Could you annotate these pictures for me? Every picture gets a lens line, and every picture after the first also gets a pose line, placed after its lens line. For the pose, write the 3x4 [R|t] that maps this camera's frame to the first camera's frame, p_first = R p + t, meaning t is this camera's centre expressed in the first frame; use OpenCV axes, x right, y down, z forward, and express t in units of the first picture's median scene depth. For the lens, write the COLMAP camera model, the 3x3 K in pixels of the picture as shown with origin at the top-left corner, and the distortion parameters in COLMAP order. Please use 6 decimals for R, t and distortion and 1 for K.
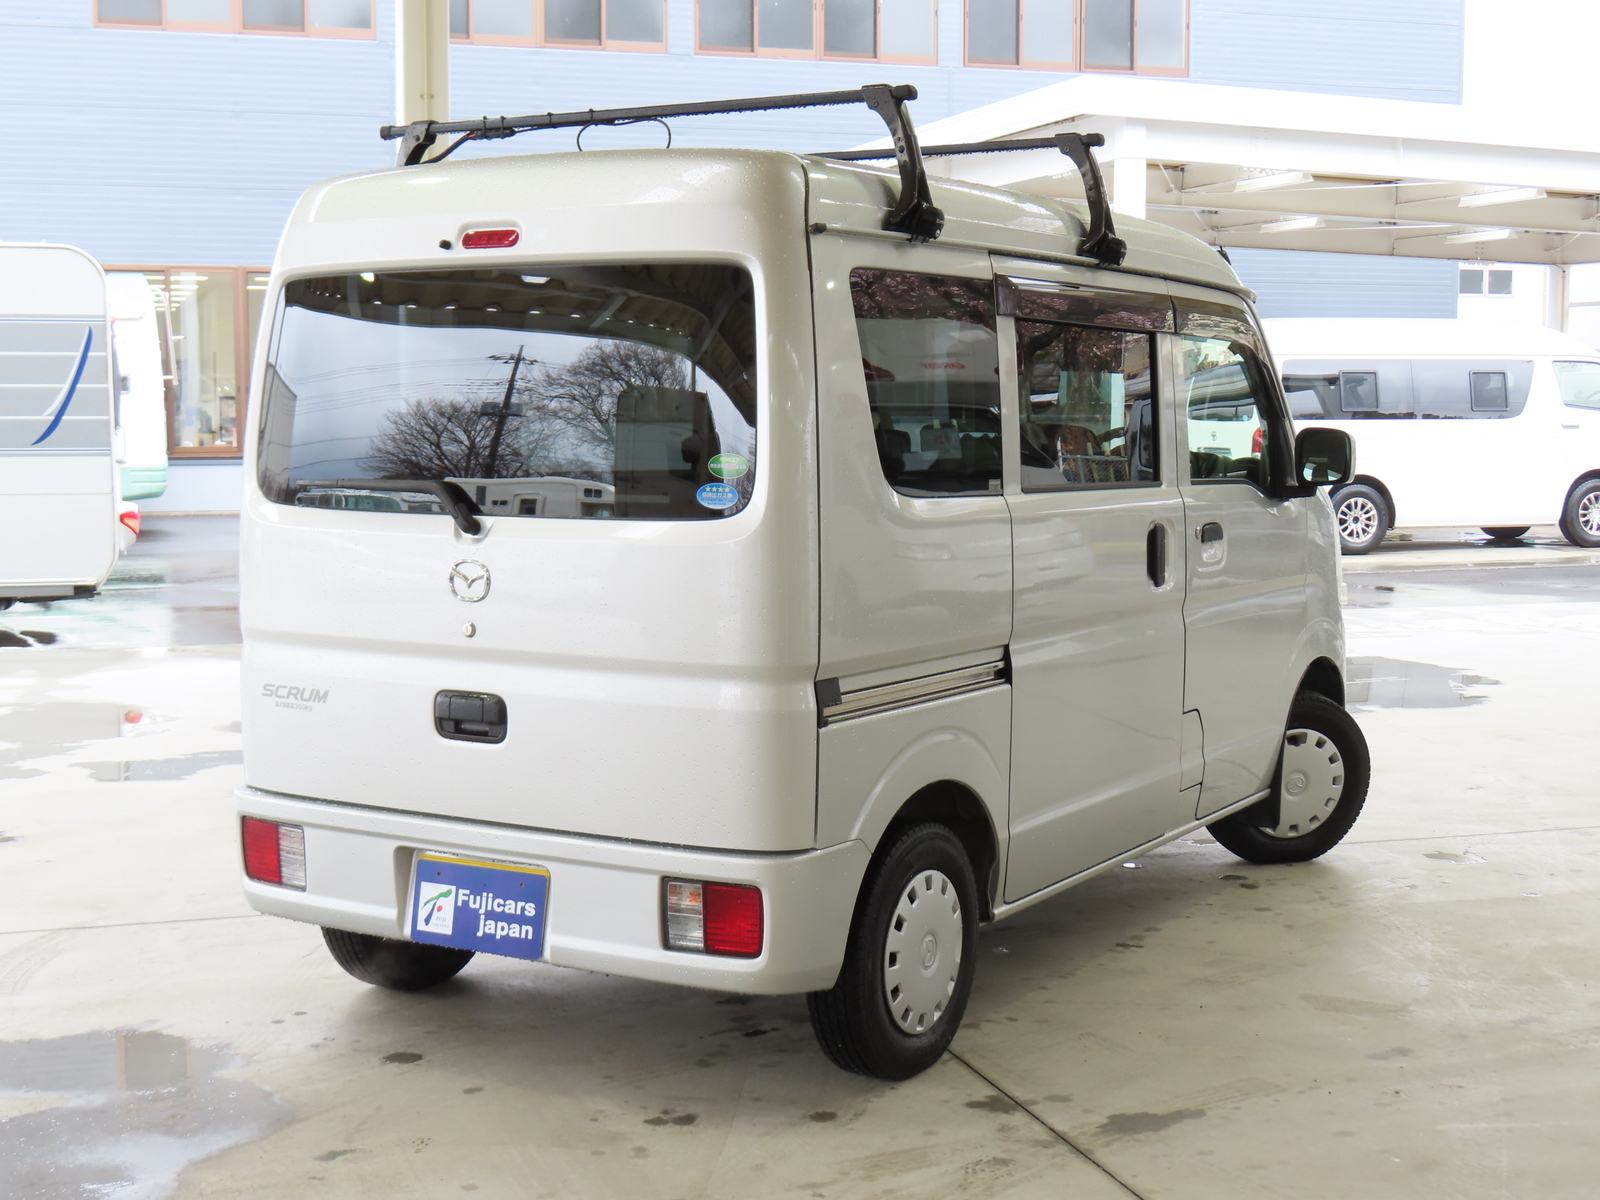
lens RADIAL K [[2209.4, 0, 800.0], [0, 2209.4, 597.9], [0, 0, 1]] dist [0.004889, 0.000000]
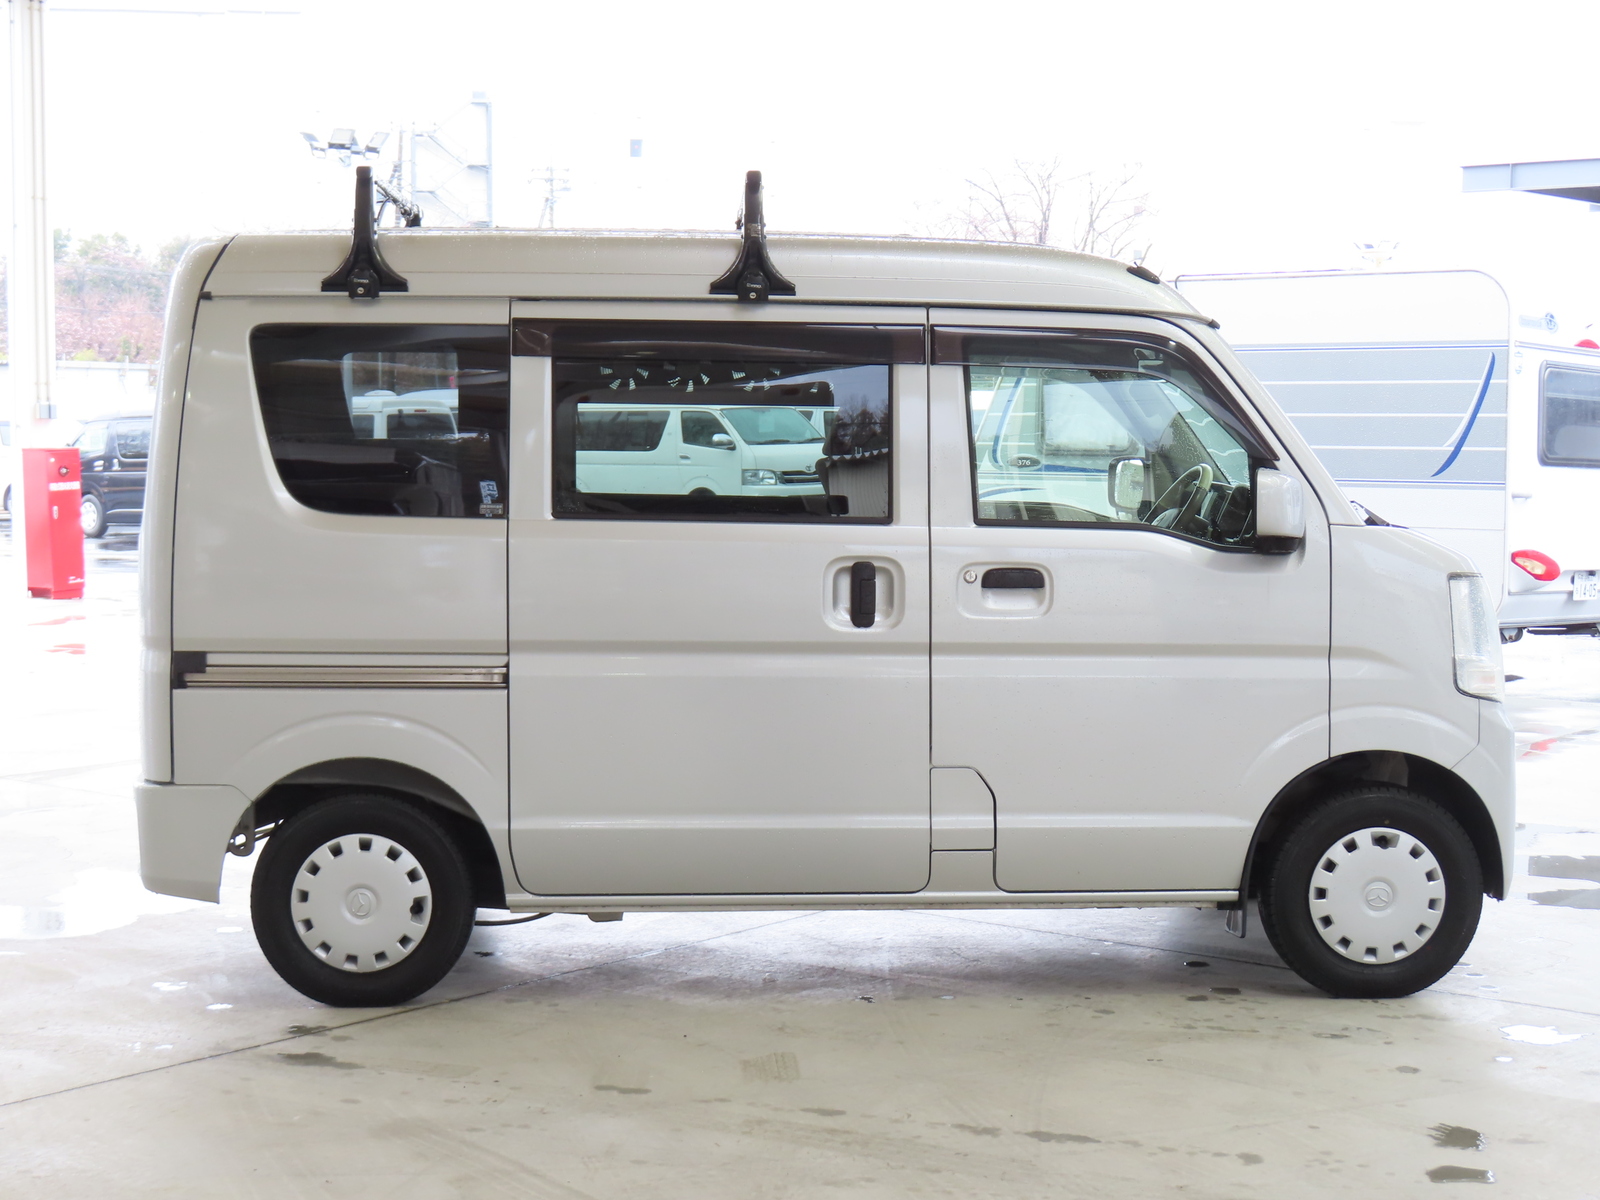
lens RADIAL K [[2620.5, 0, 797.9], [0, 2620.5, 587.1], [0, 0, 1]] dist [-0.069837, 0.000000]
pose [[0.589418, 0.052708, -0.806107, 0.875359], [-0.075575, 0.997091, 0.009936, -0.025624], [0.804285, 0.055065, 0.591687, 0.242888]]
